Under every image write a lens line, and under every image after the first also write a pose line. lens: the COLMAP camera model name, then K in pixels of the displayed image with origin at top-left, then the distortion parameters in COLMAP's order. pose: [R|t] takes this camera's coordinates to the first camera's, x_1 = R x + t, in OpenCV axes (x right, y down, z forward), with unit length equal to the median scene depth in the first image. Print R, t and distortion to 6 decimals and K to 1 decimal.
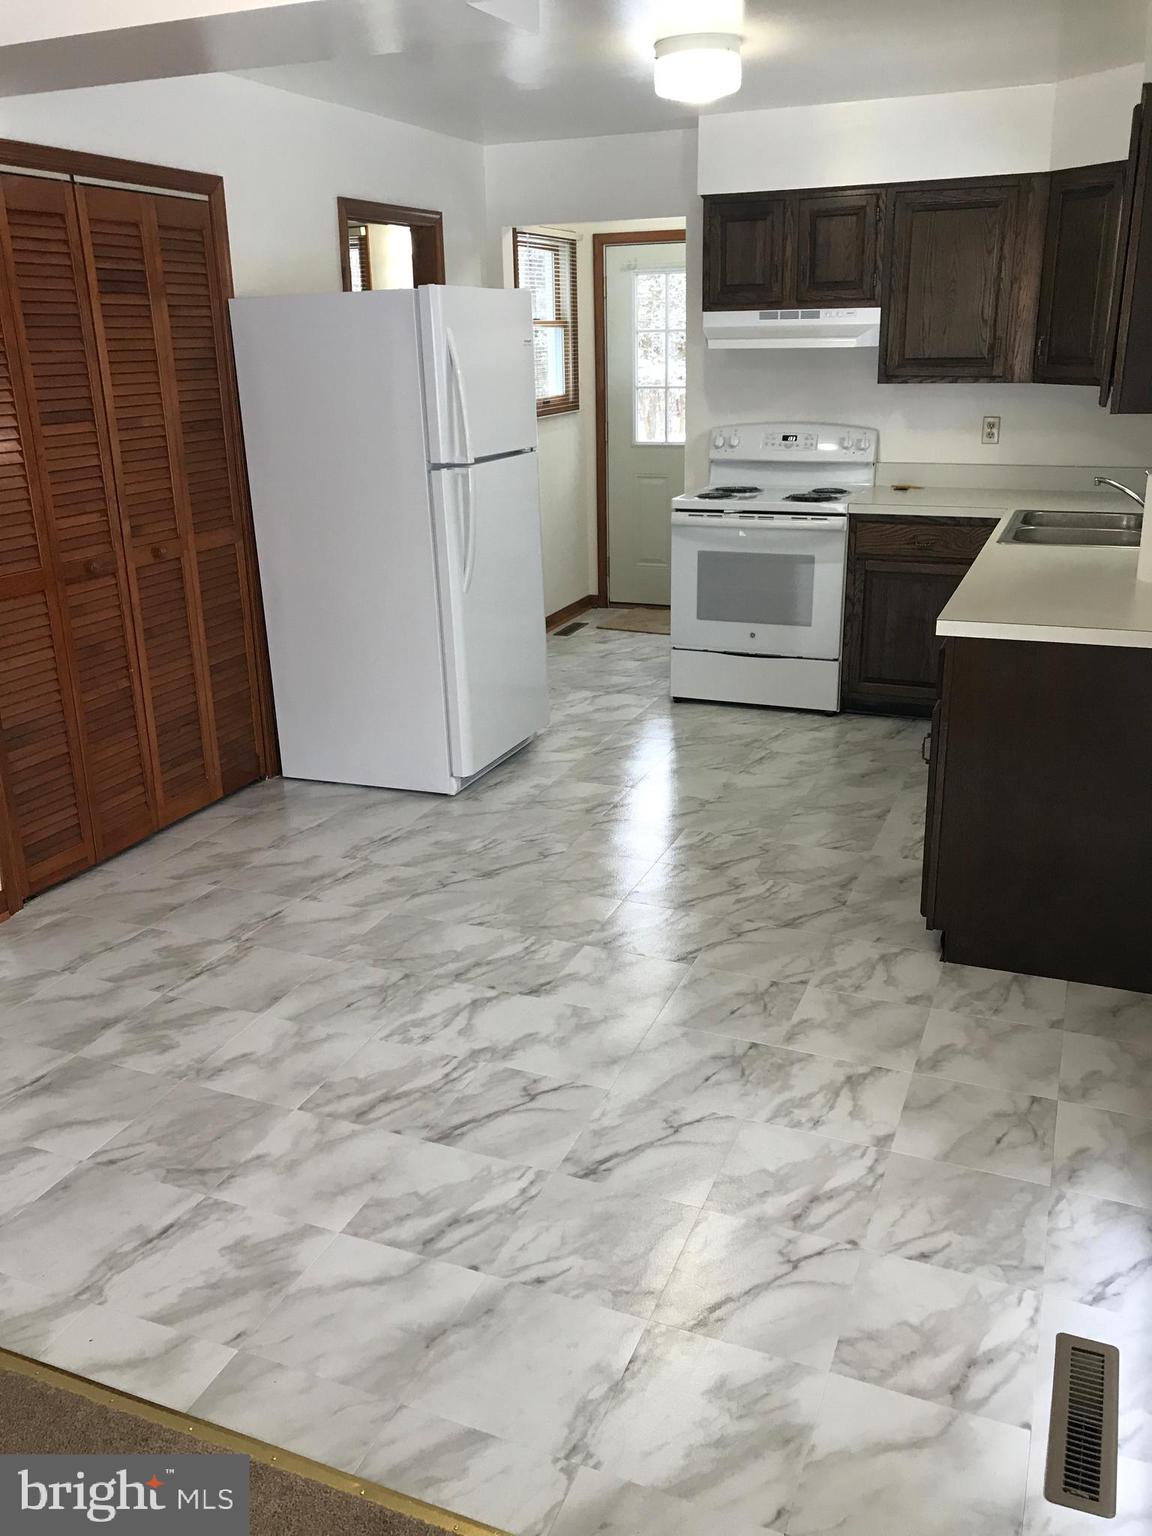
lens RADIAL K [[1250.8, 0, 574.9], [0, 1250.8, 762.5], [0, 0, 1]] dist [0.021353, -0.008735]
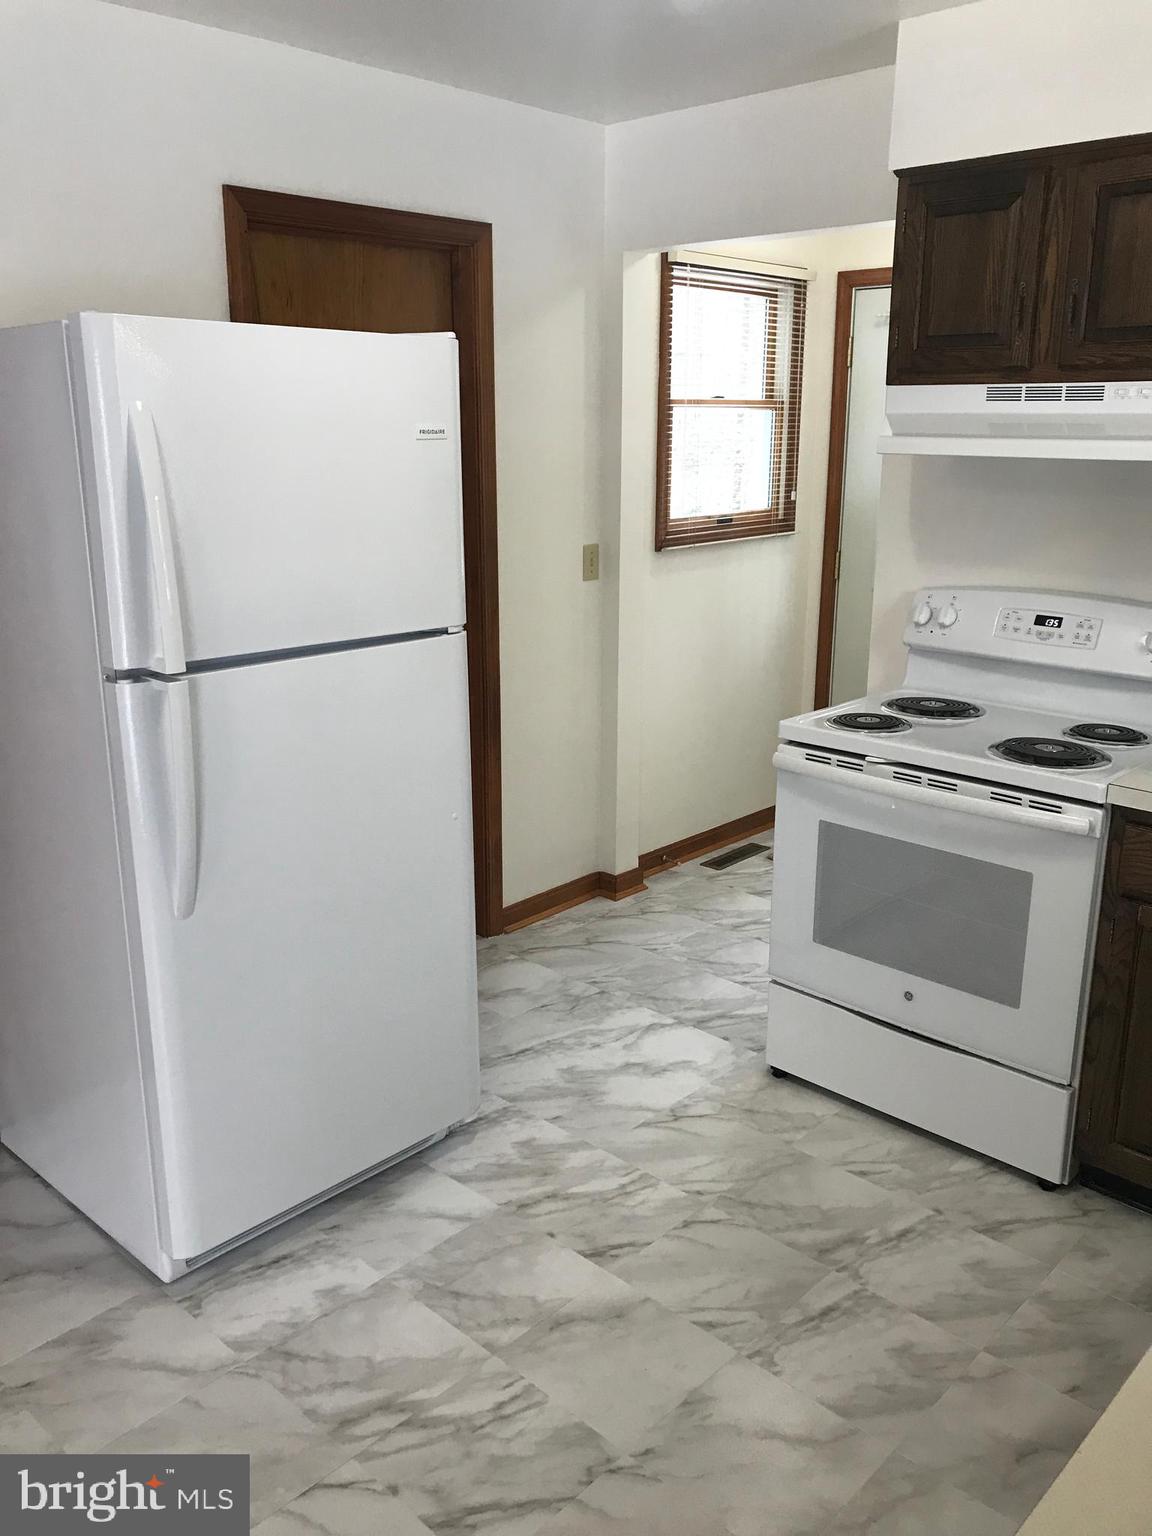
lens RADIAL K [[1250.8, 0, 574.9], [0, 1250.8, 762.5], [0, 0, 1]] dist [0.021353, -0.008735]
pose [[0.934312, 0.115474, -0.337233, 0.185194], [-0.134939, 0.990243, -0.034778, -0.168171], [0.329927, 0.077999, 0.940779, 0.478633]]
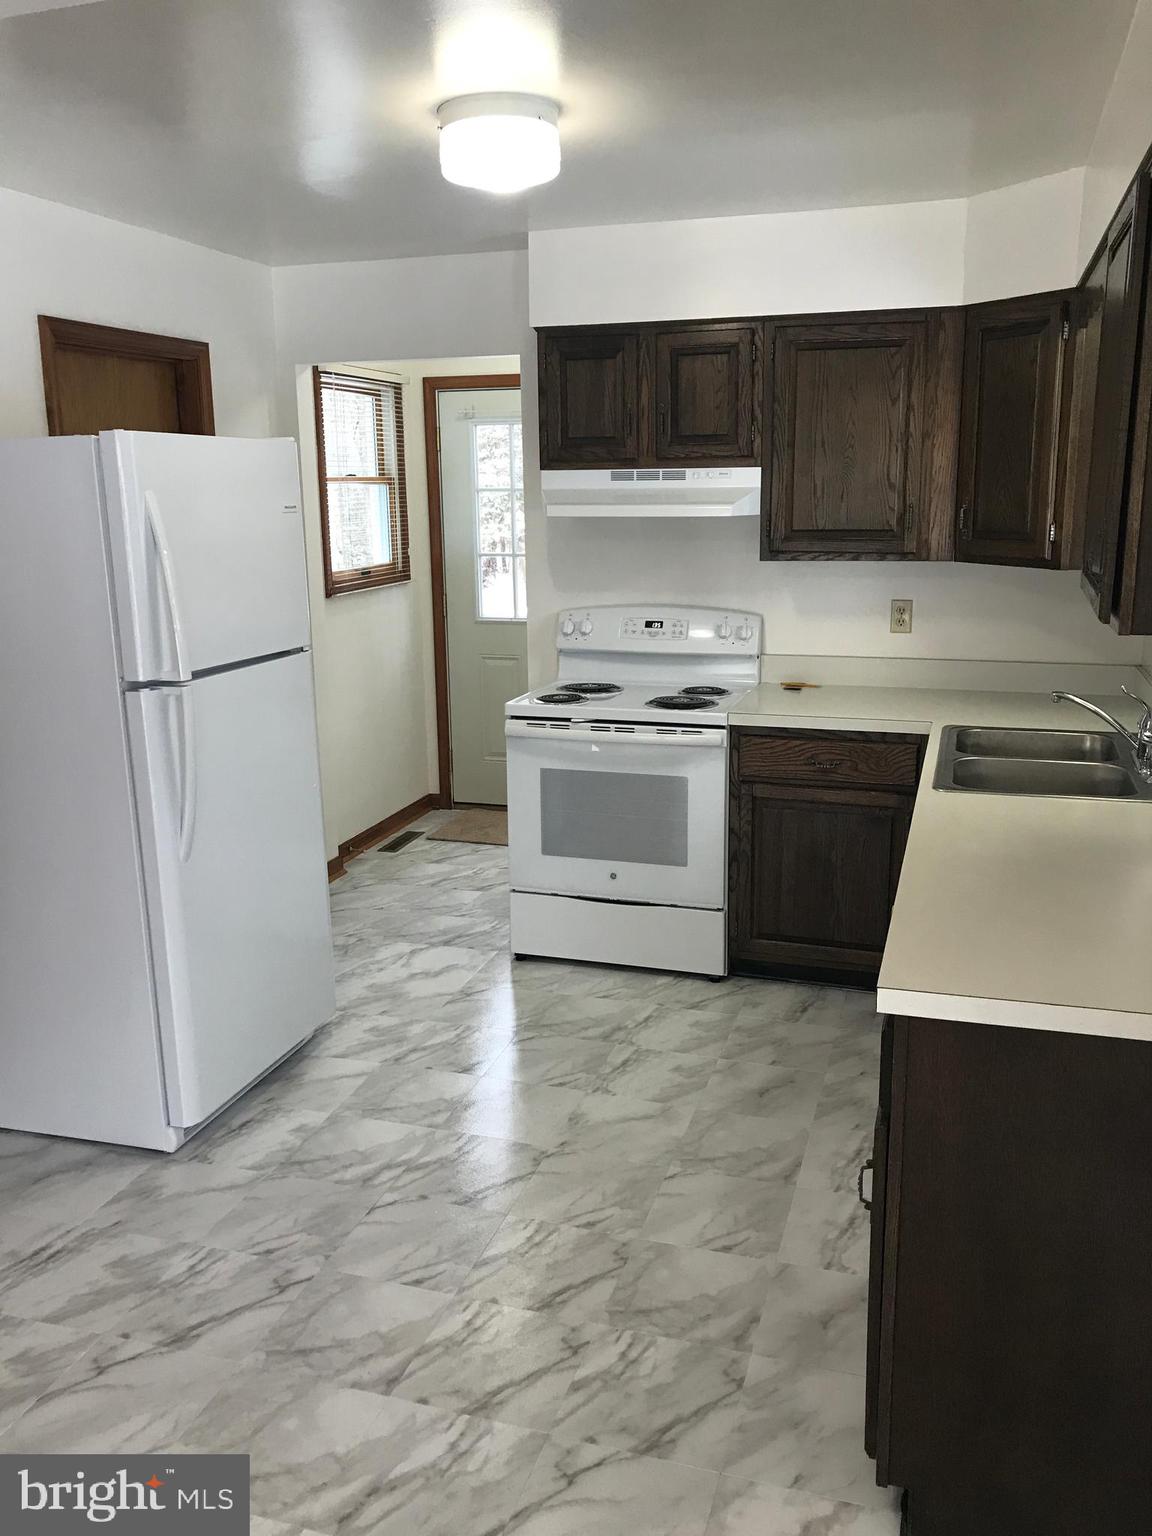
lens RADIAL K [[1244.1, 0, 576.0], [0, 1244.1, 768.0], [0, 0, 1]] dist [0.105181, -0.214253]
pose [[0.996375, -0.011080, 0.084347, 0.058090], [0.019996, 0.994207, -0.105604, -0.092010], [-0.082688, 0.106908, 0.990825, 0.244921]]
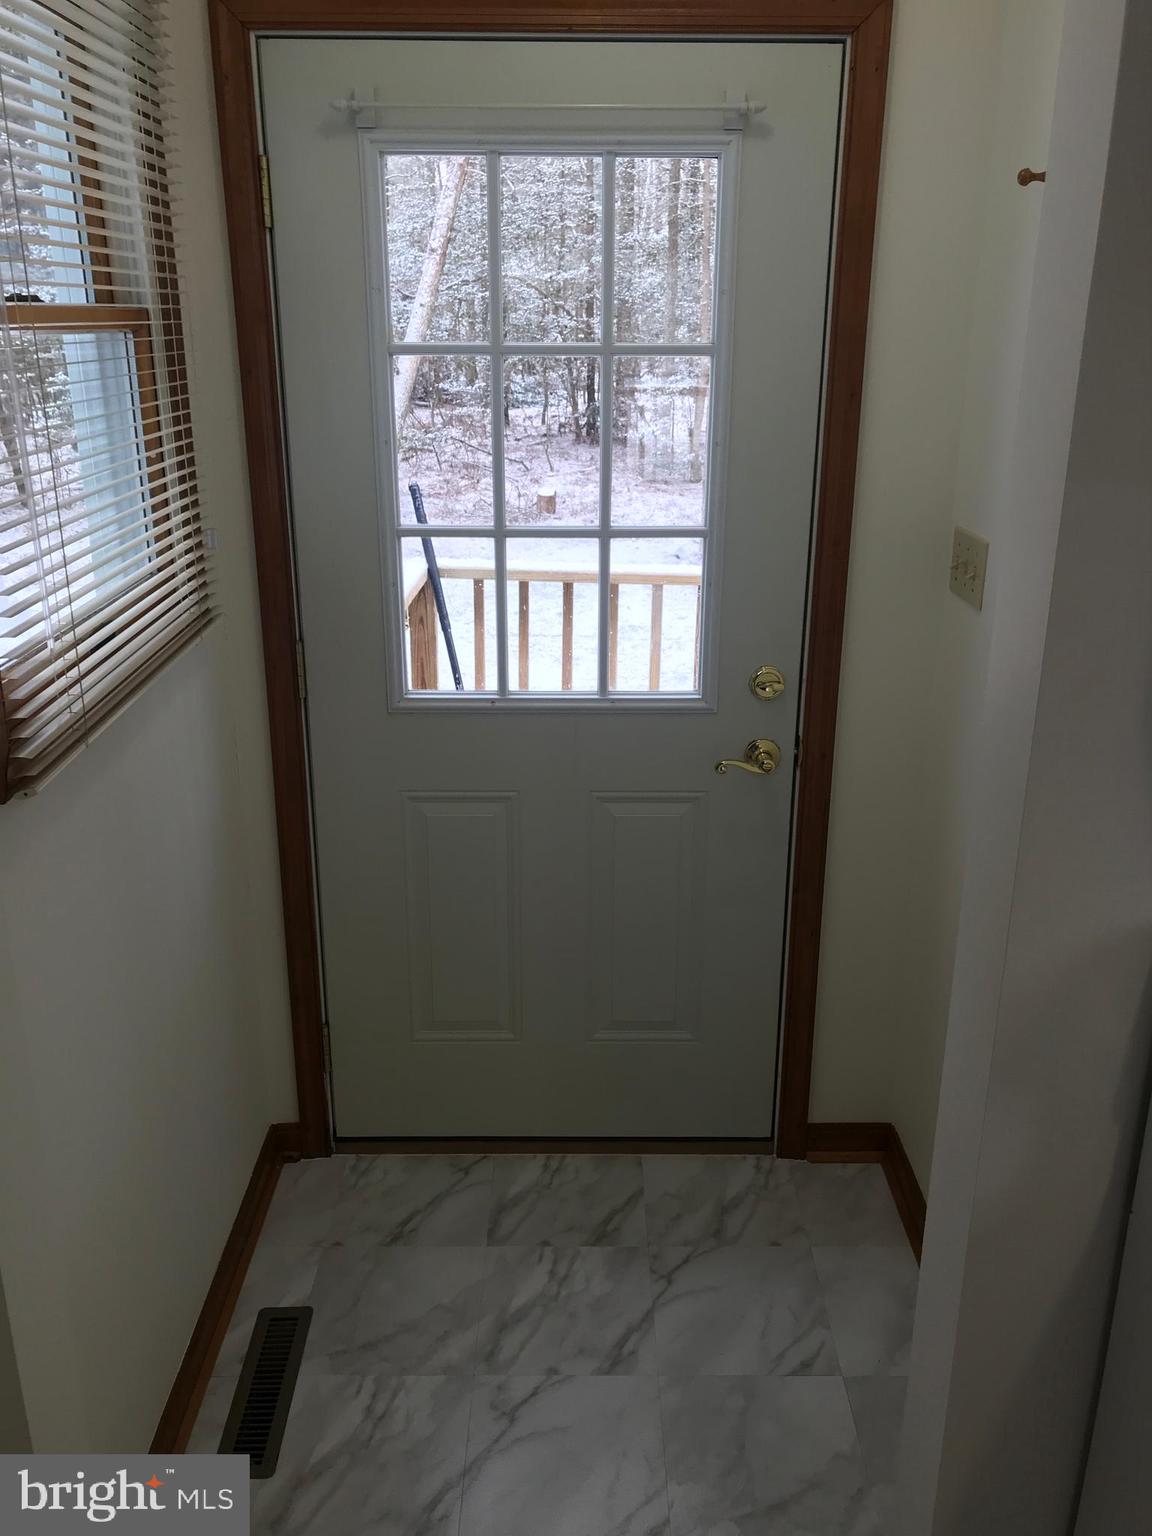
lens RADIAL K [[1262.2, 0, 576.0], [0, 1262.2, 768.0], [0, 0, 1]] dist [0.071494, -0.002183]
pose [[0.920485, -0.106350, 0.376028, -0.046616], [0.102019, 0.994284, 0.031473, -0.344177], [-0.377226, 0.009392, 0.926074, 0.966105]]
